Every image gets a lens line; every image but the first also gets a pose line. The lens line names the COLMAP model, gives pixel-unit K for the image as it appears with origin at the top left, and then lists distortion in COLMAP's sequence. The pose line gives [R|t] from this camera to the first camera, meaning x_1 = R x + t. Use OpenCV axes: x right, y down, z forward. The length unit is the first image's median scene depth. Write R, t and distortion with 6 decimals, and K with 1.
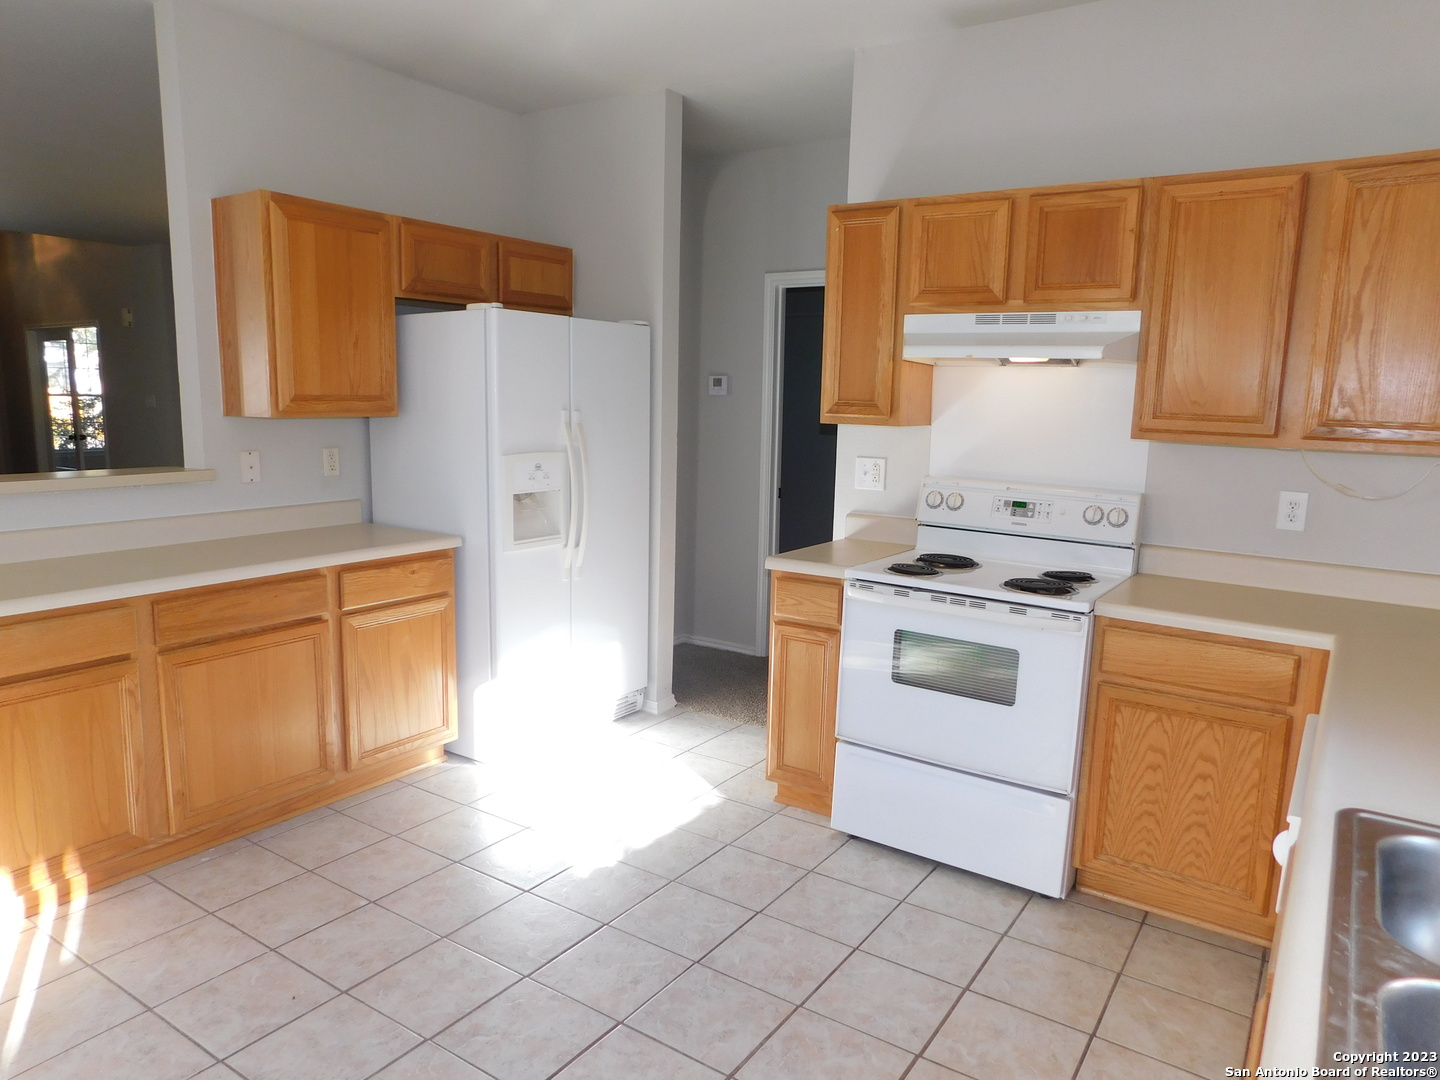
lens RADIAL K [[967.3, 0, 715.6], [0, 967.3, 542.0], [0, 0, 1]] dist [-0.058818, 0.050834]
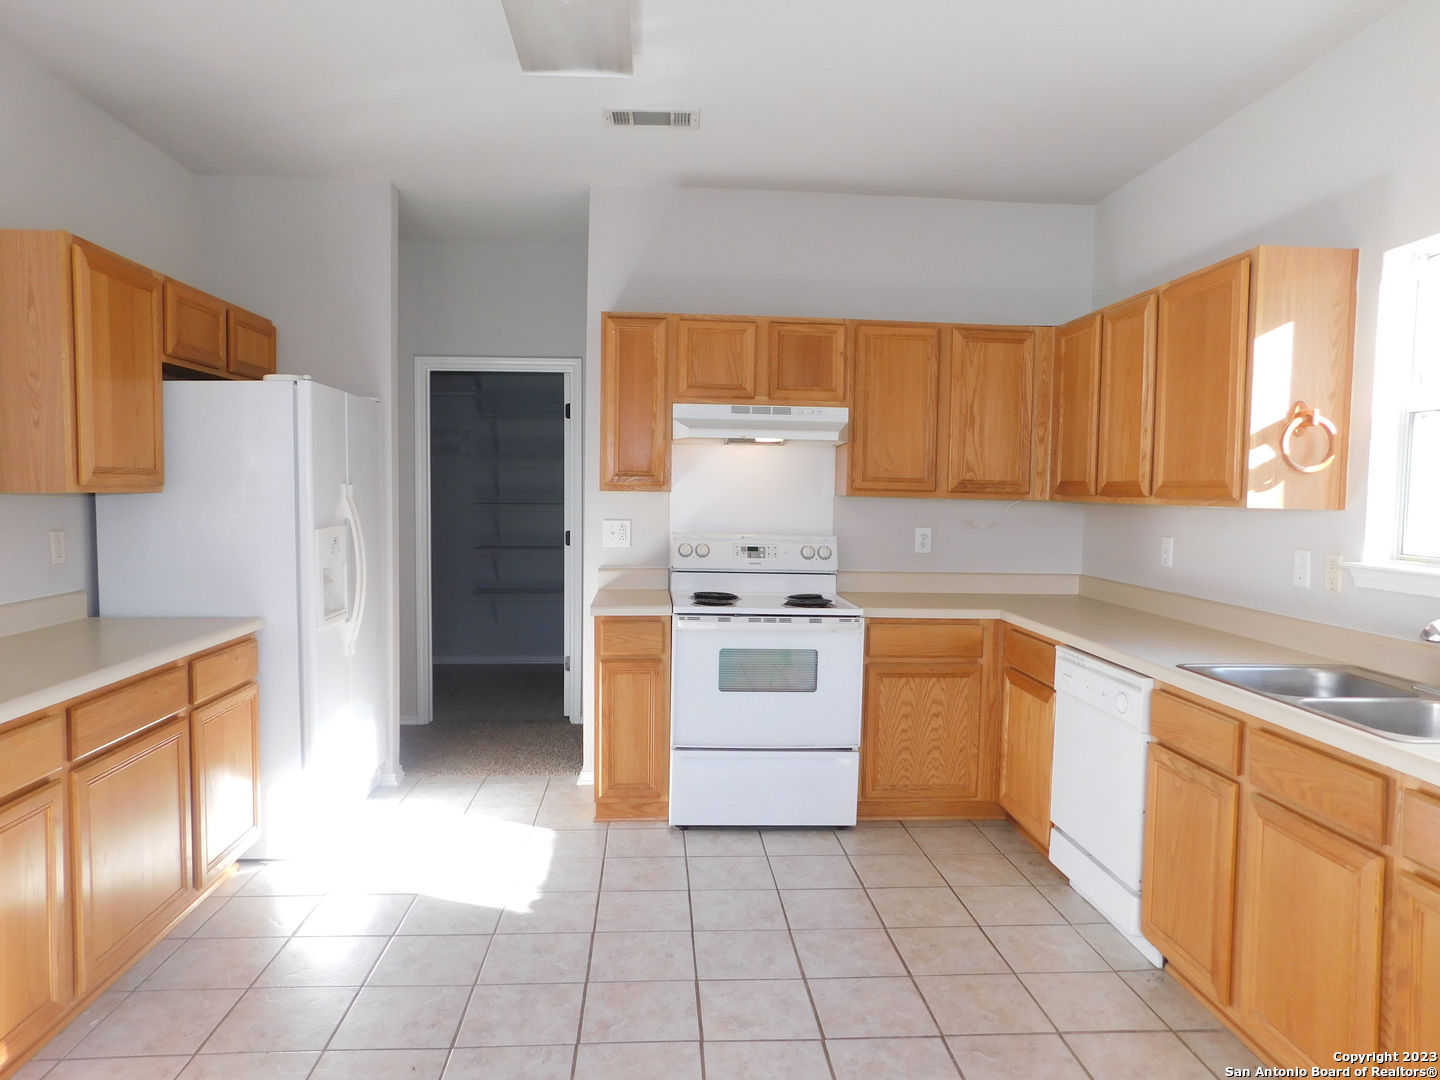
lens RADIAL K [[967.3, 0, 712.4], [0, 967.3, 539.1], [0, 0, 1]] dist [-0.058818, 0.050834]
pose [[0.790601, -0.045452, 0.610643, -0.597714], [0.097967, 0.993784, -0.052868, 0.013689], [-0.604444, 0.101621, 0.790140, -0.015179]]
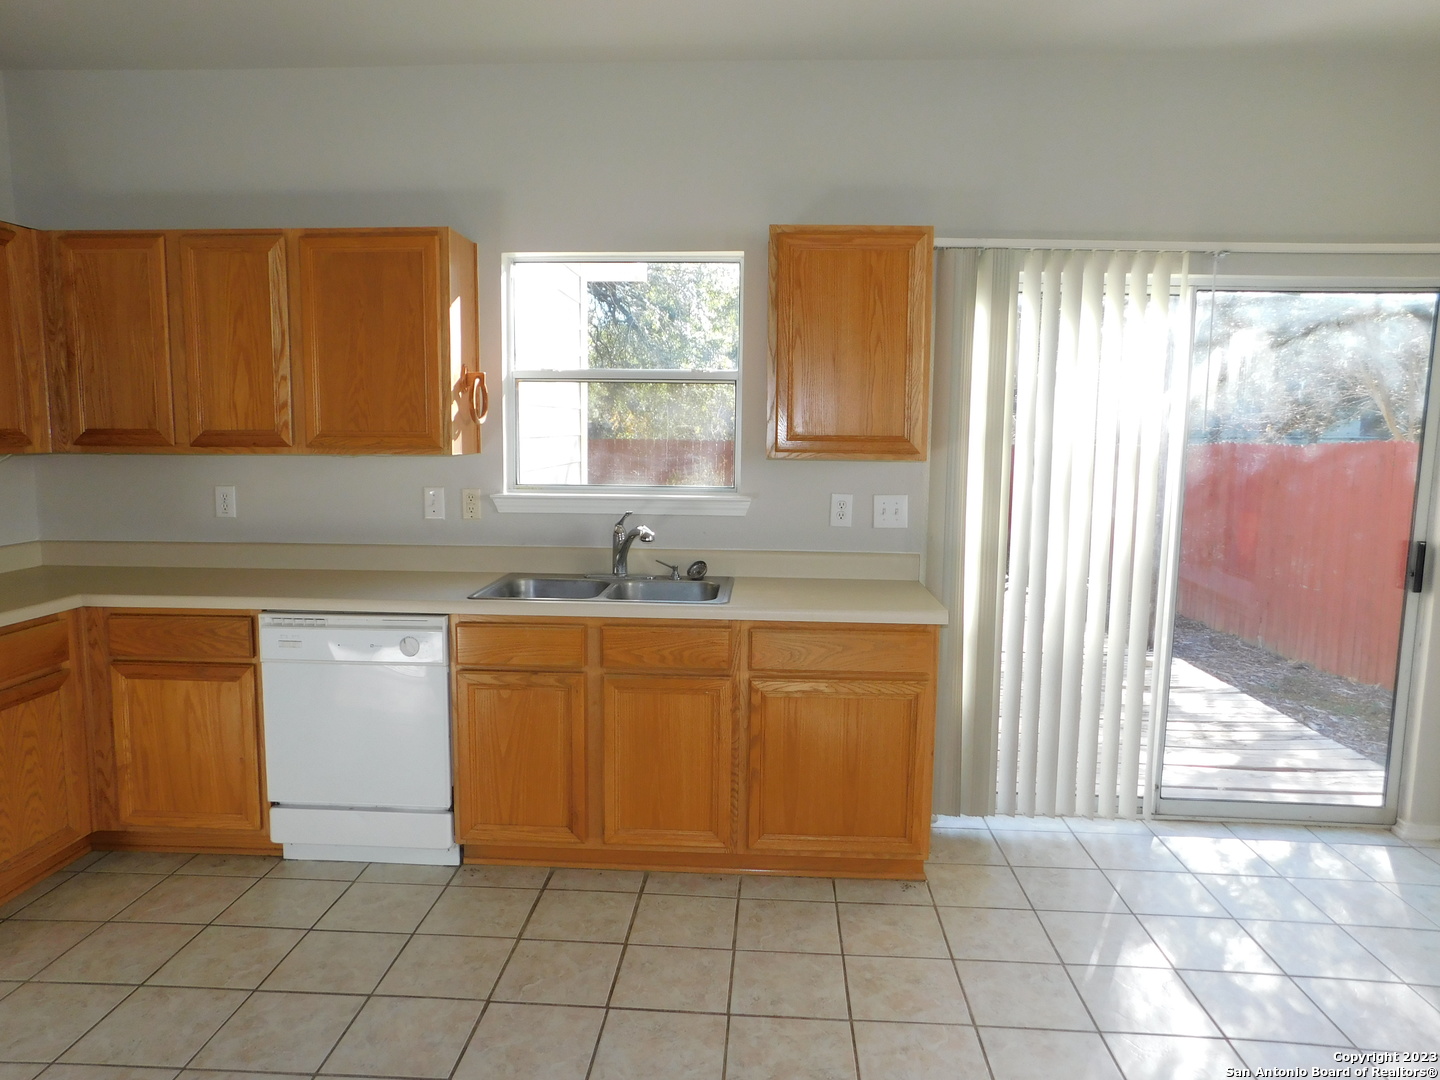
lens RADIAL K [[967.3, 0, 712.5], [0, 967.3, 542.6], [0, 0, 1]] dist [-0.058818, 0.050834]
pose [[-0.509920, -0.133307, 0.849830, -0.703470], [0.112284, 0.969153, 0.219397, -0.125838], [-0.852862, 0.207297, -0.479222, 0.698305]]
